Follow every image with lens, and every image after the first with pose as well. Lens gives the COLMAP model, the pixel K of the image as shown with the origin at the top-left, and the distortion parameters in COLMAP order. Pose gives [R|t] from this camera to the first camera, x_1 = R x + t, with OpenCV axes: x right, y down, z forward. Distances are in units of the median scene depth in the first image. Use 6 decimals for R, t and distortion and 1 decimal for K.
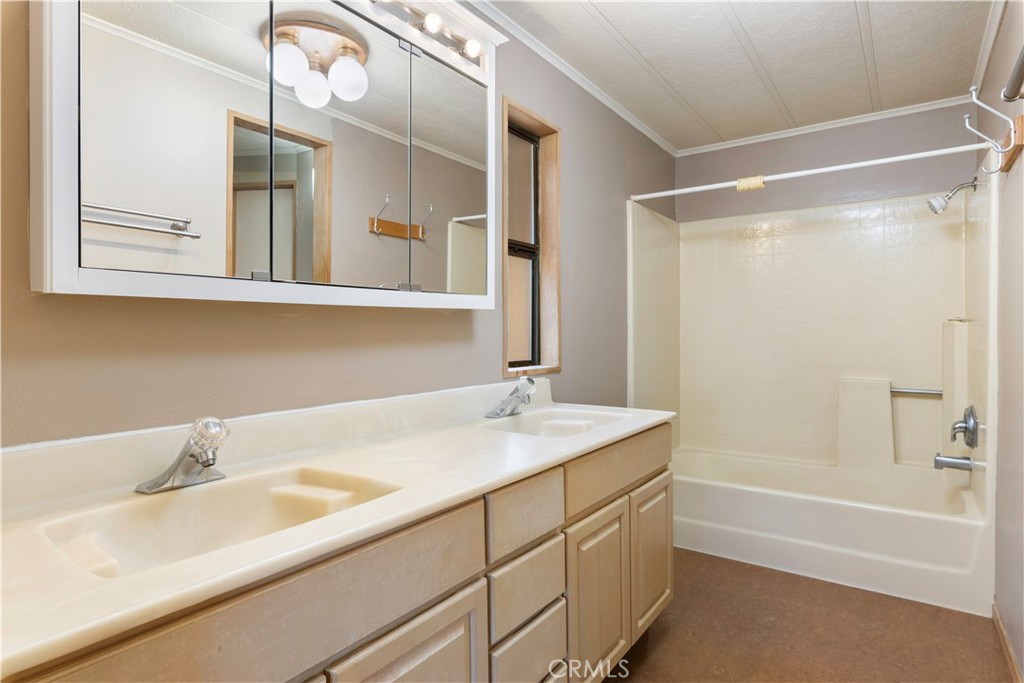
lens RADIAL K [[556.9, 0, 512.0], [0, 556.9, 341.5], [0, 0, 1]] dist [-0.000311, -0.000202]
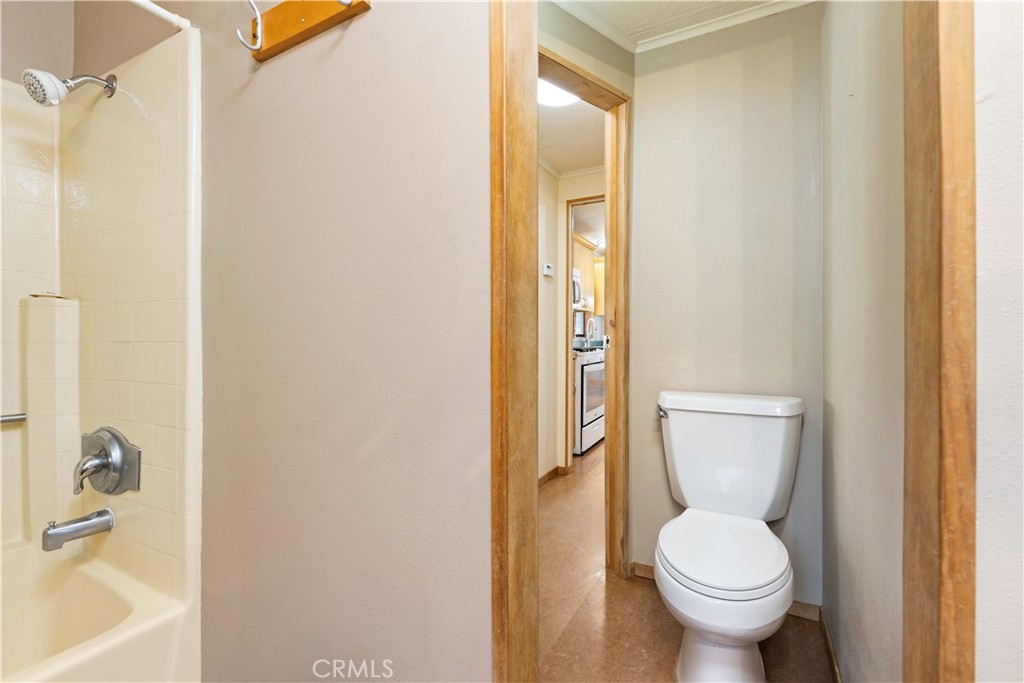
lens RADIAL K [[443.6, 0, 512.0], [0, 443.6, 341.5], [0, 0, 1]] dist [0.001318, 0.000195]
pose [[-0.134598, 0.003772, 0.990893, 0.246935], [0.016966, 0.999855, -0.001501, 0.023123], [-0.990755, 0.016609, -0.134643, 0.588616]]
